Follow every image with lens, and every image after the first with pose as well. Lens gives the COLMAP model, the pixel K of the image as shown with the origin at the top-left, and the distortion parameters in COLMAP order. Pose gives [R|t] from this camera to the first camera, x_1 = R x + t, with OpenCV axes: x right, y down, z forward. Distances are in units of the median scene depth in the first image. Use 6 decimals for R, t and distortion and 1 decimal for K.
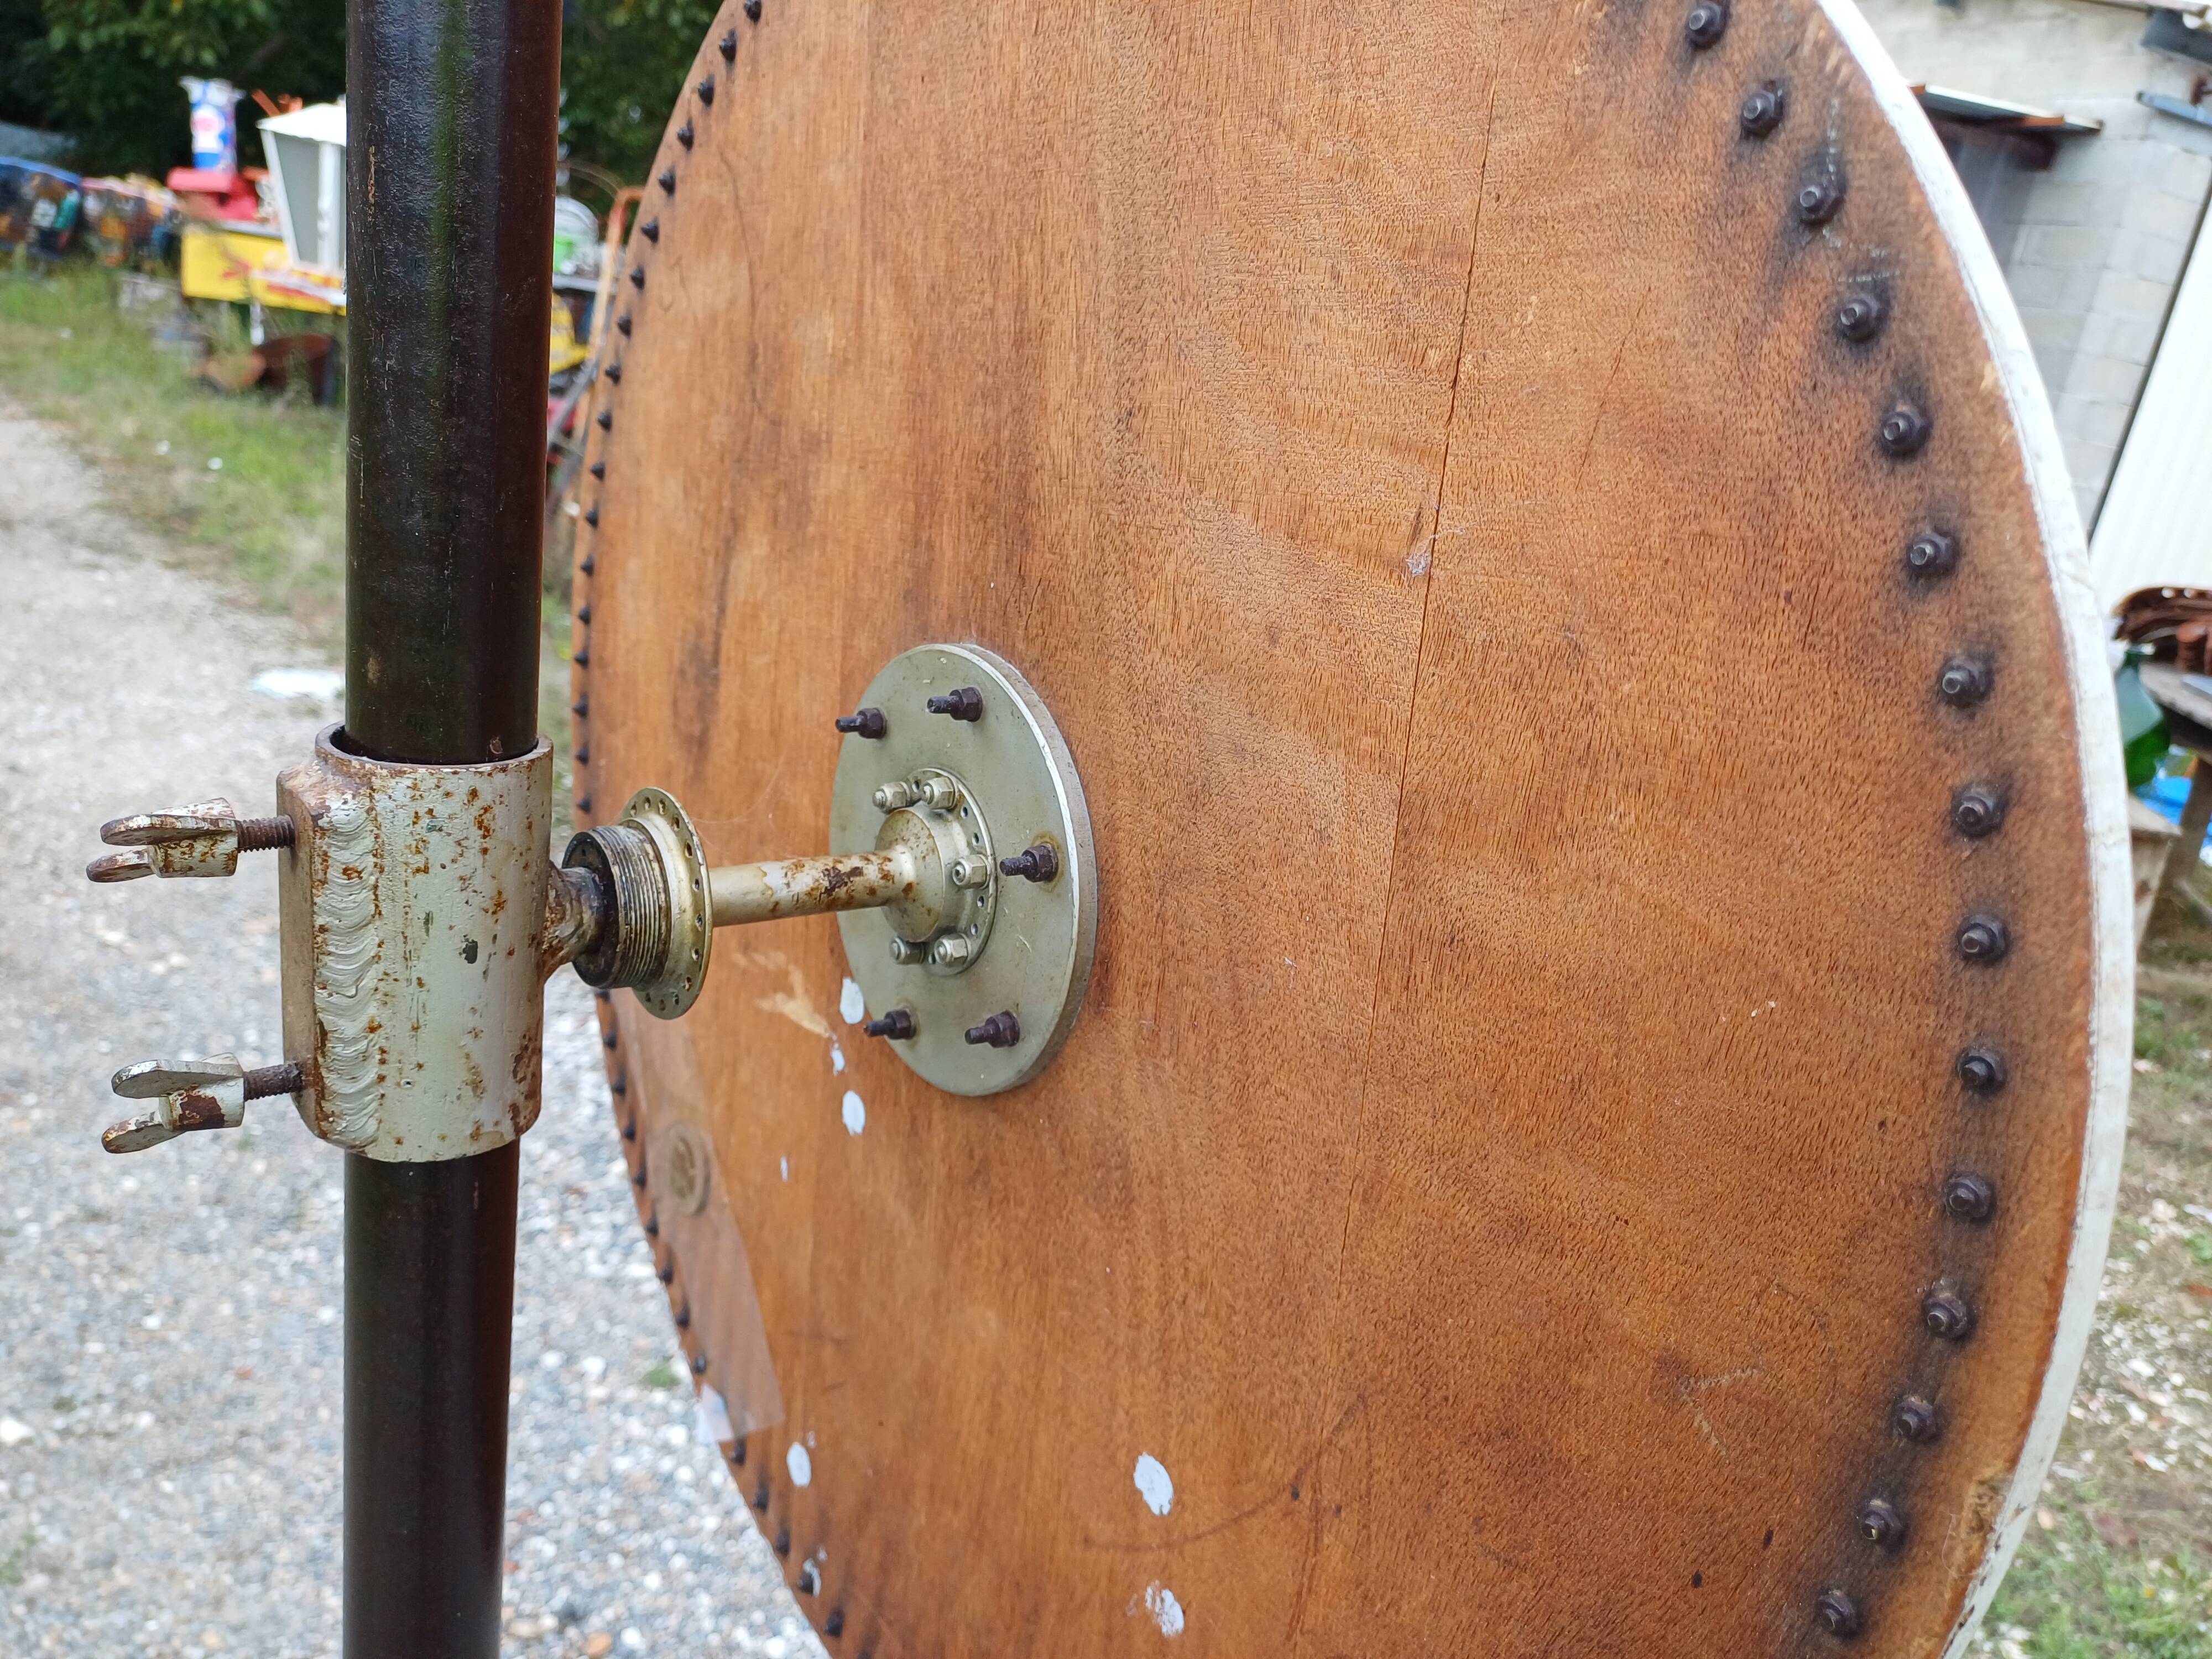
lens RADIAL K [[1656.5, 0, 1106.0], [0, 1656.5, 829.5], [0, 0, 1]] dist [0.045501, -0.034572]
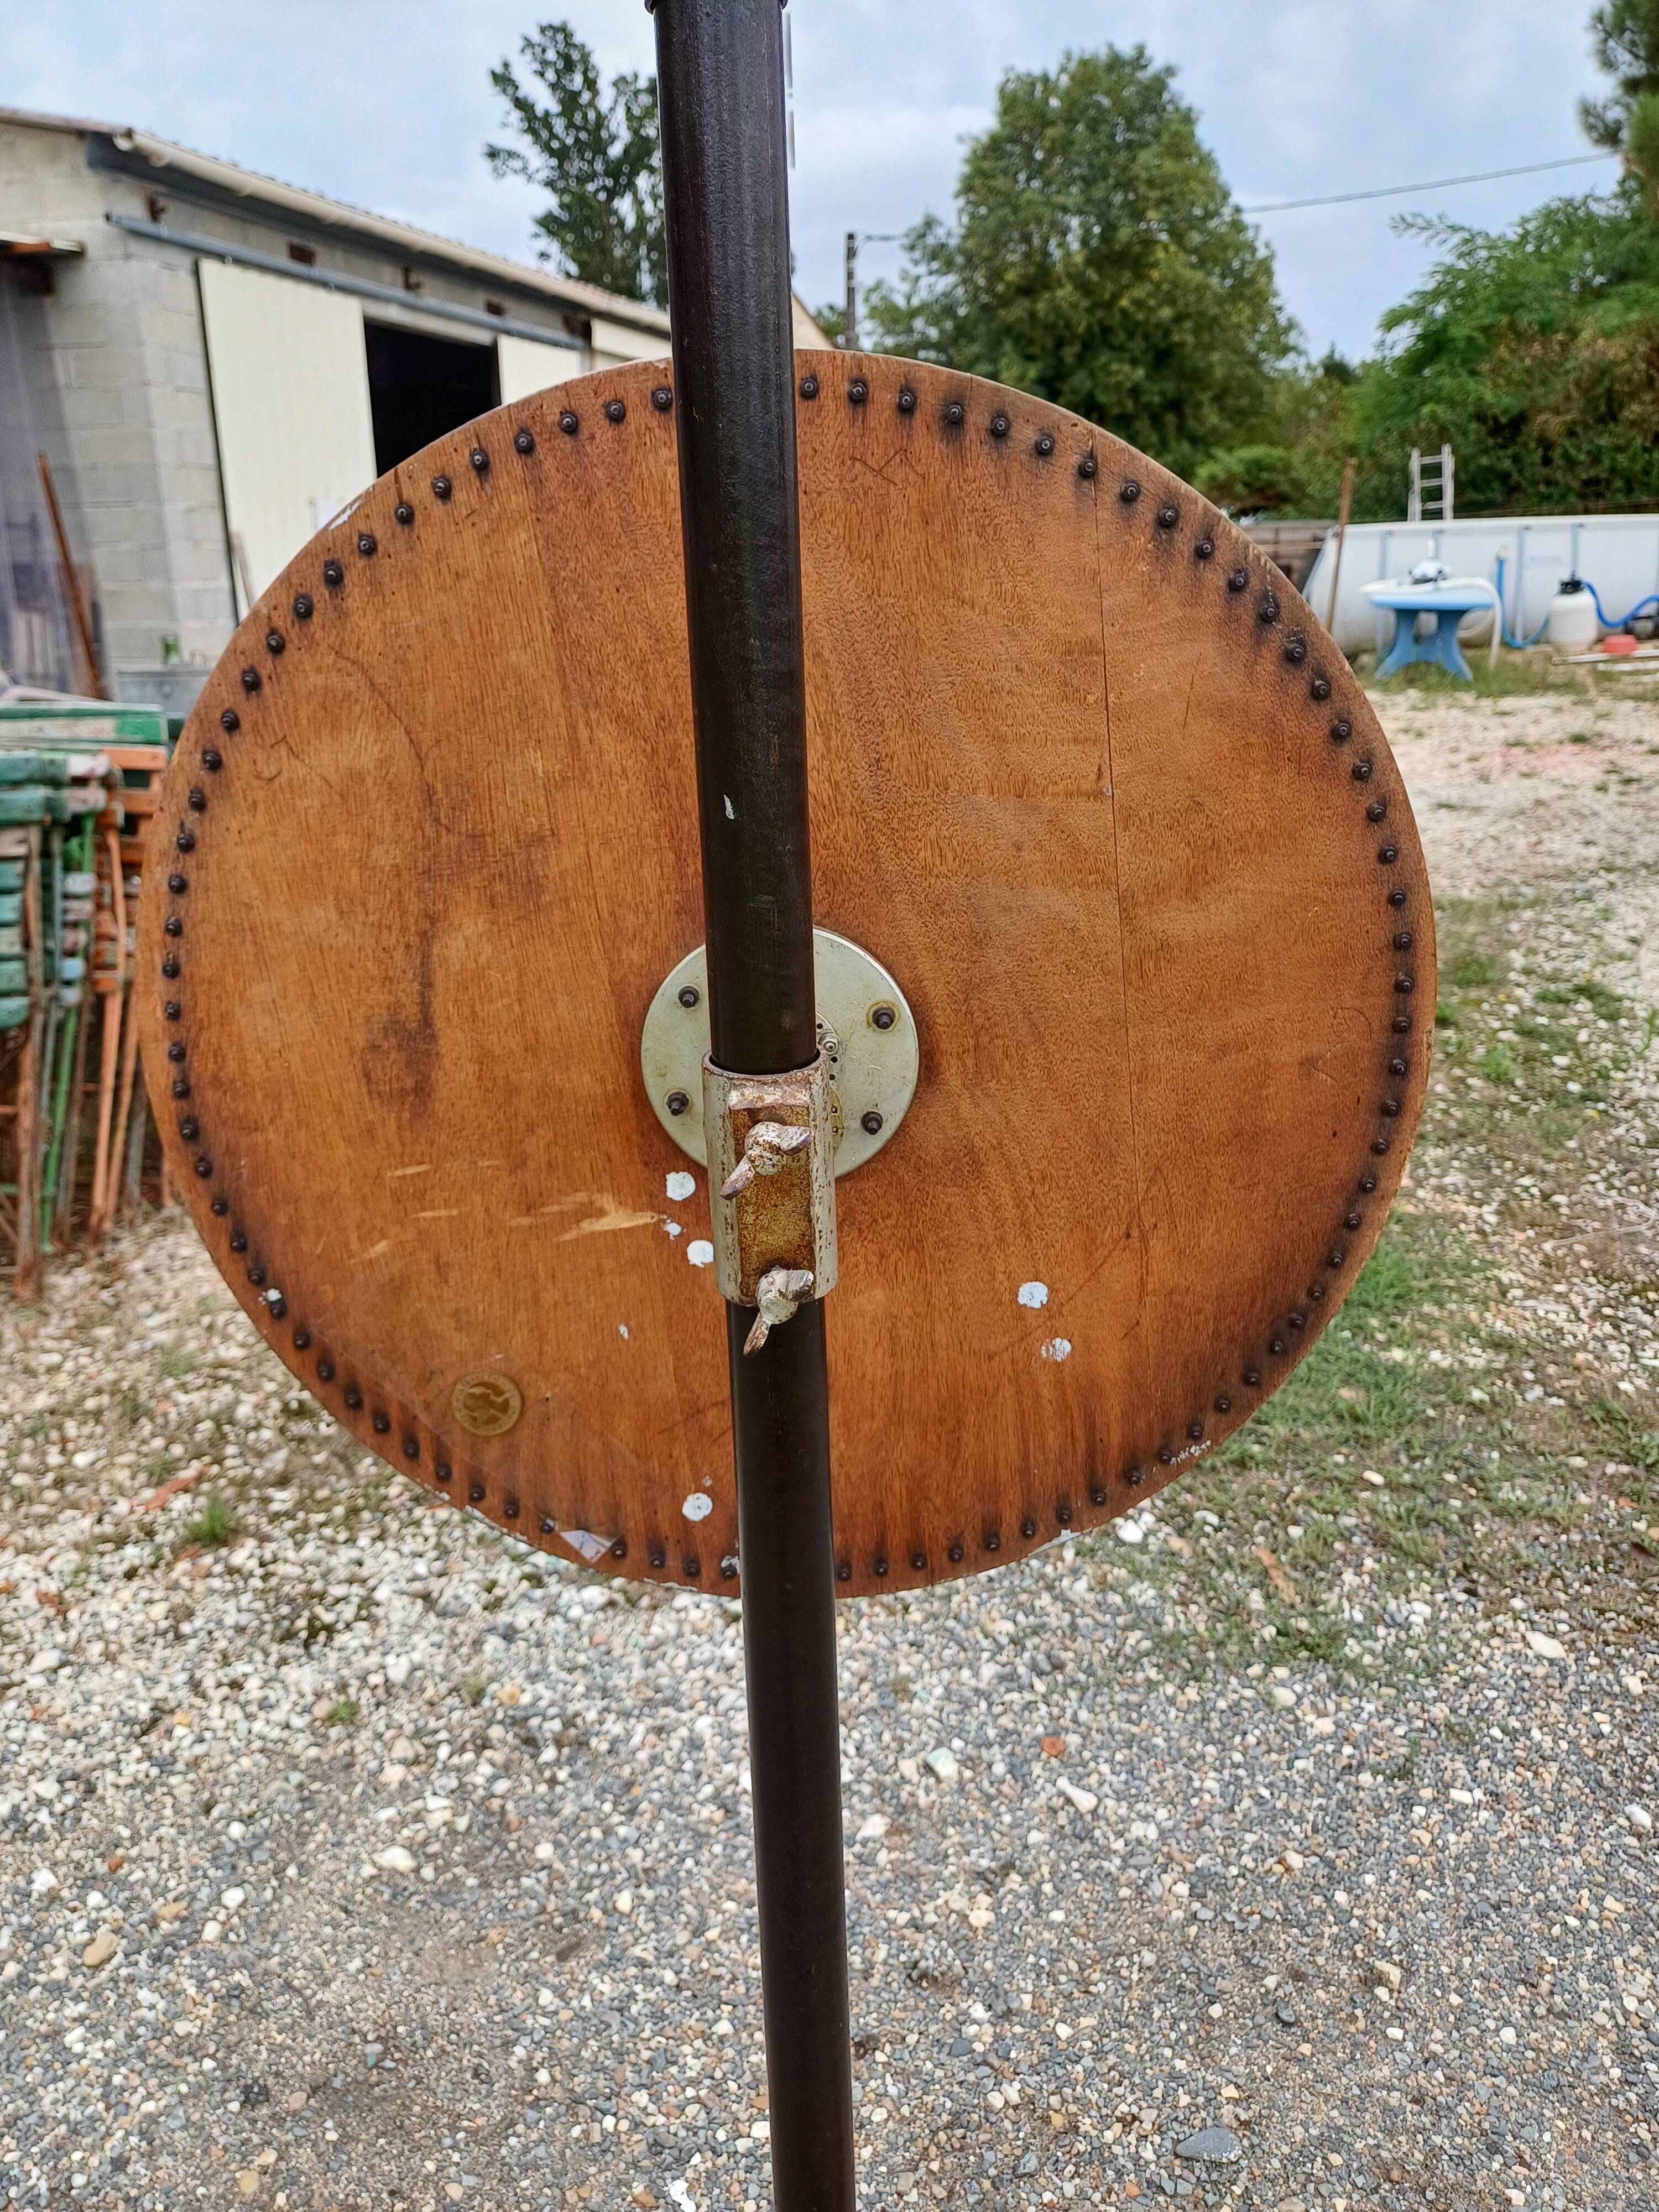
lens RADIAL K [[1685.8, 0, 768.4], [0, 1685.8, 1125.6], [0, 0, 1]] dist [0.040633, -0.048030]
pose [[0.634173, -0.412032, 0.654258, -1.427301], [0.354297, 0.906972, 0.227764, -0.349796], [-0.687239, 0.087360, 0.721159, -0.211913]]
